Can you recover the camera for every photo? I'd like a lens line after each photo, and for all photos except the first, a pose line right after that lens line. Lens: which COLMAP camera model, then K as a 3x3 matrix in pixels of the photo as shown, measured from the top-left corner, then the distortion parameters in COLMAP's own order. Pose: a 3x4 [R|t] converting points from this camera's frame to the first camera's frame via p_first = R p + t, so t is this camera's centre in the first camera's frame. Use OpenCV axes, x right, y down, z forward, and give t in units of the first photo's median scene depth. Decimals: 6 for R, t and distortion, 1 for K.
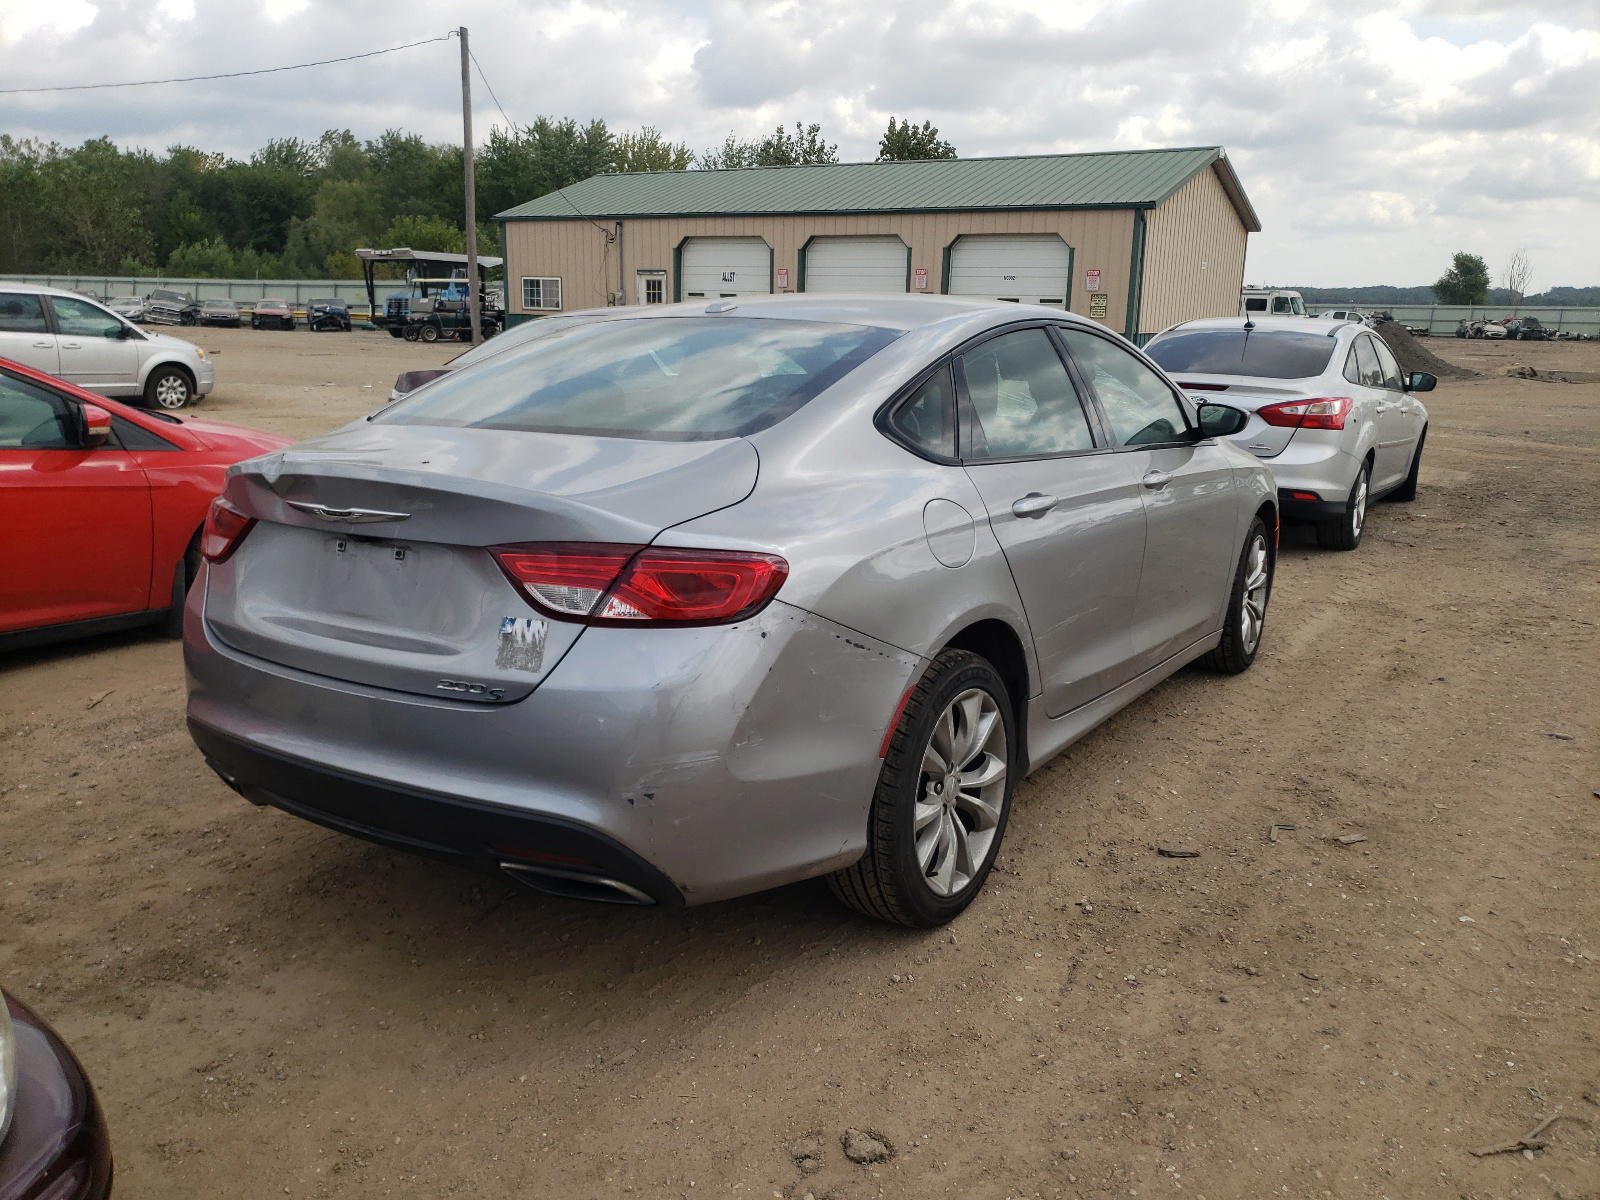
lens RADIAL K [[1223.1, 0, 800.0], [0, 1223.1, 600.0], [0, 0, 1]] dist [-0.001063, 0.004369]
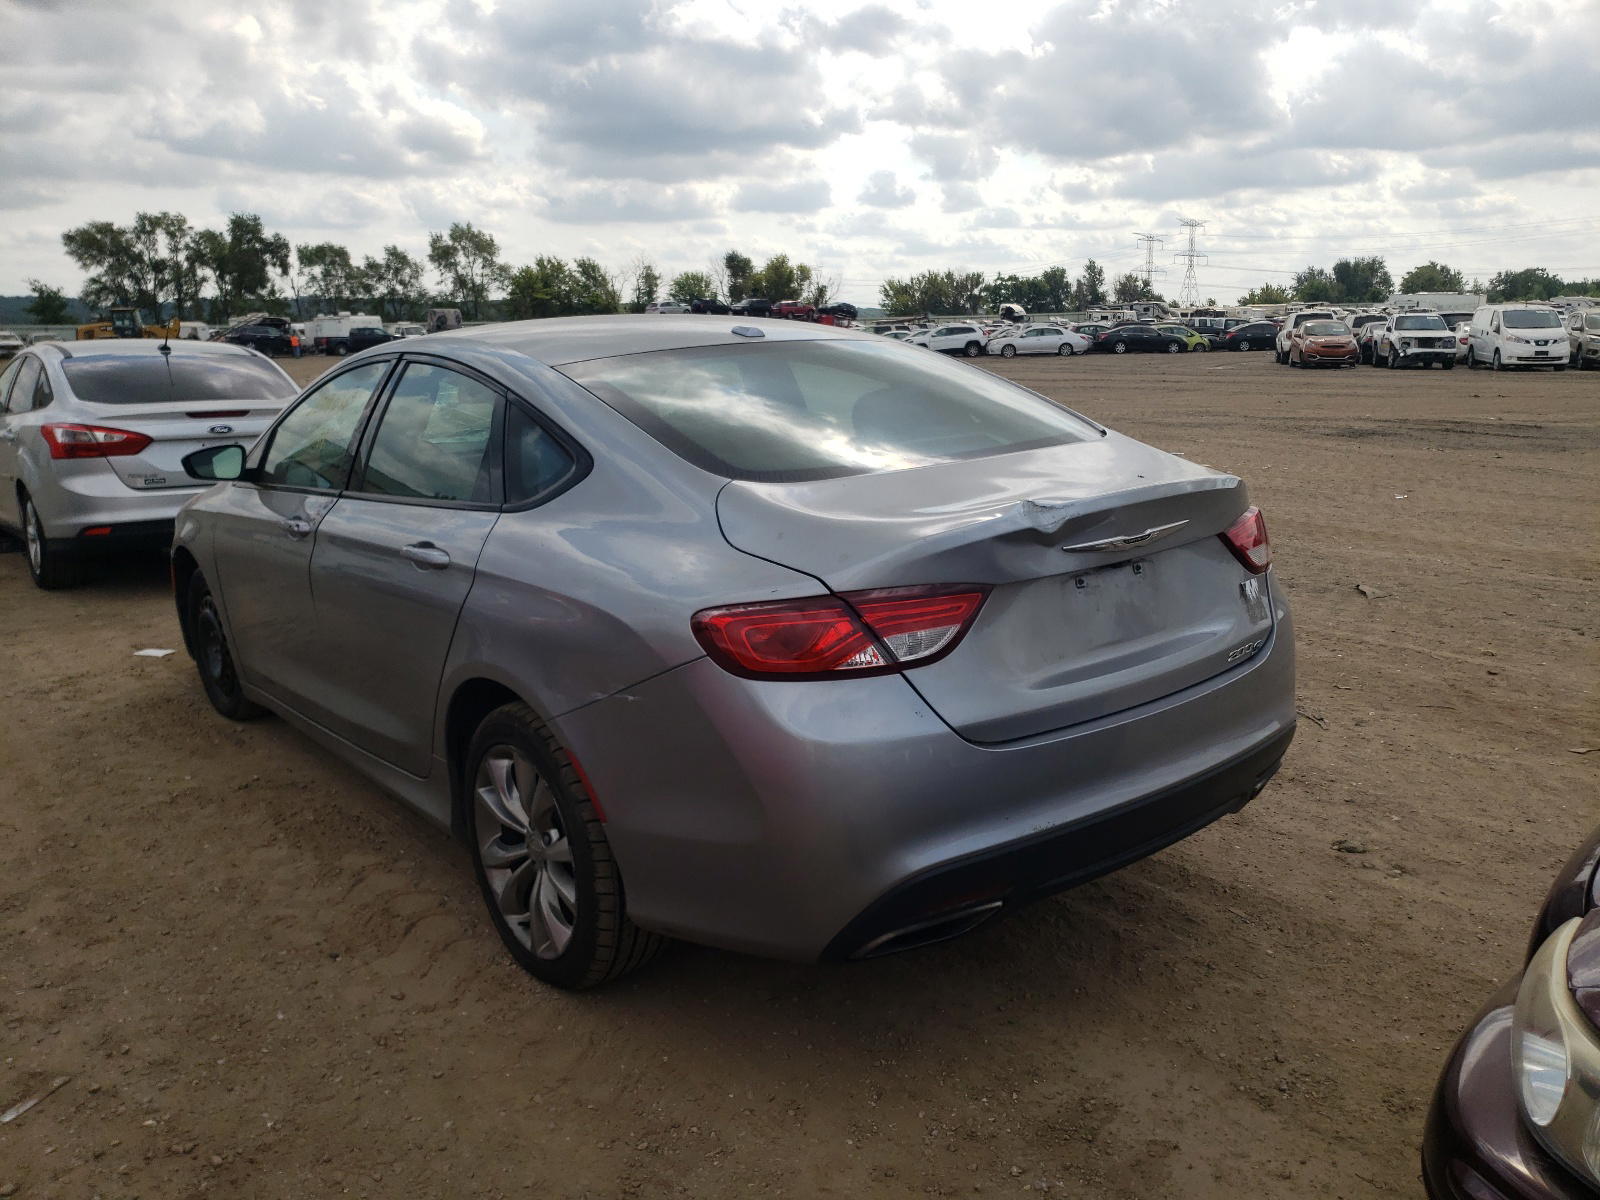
lens RADIAL K [[1223.1, 0, 800.0], [0, 1223.1, 600.0], [0, 0, 1]] dist [-0.001063, 0.004369]
pose [[0.331903, -0.216070, 0.918234, -1.416549], [0.236320, 0.961418, 0.140812, -0.231064], [-0.913232, 0.170261, 0.370160, 0.903017]]
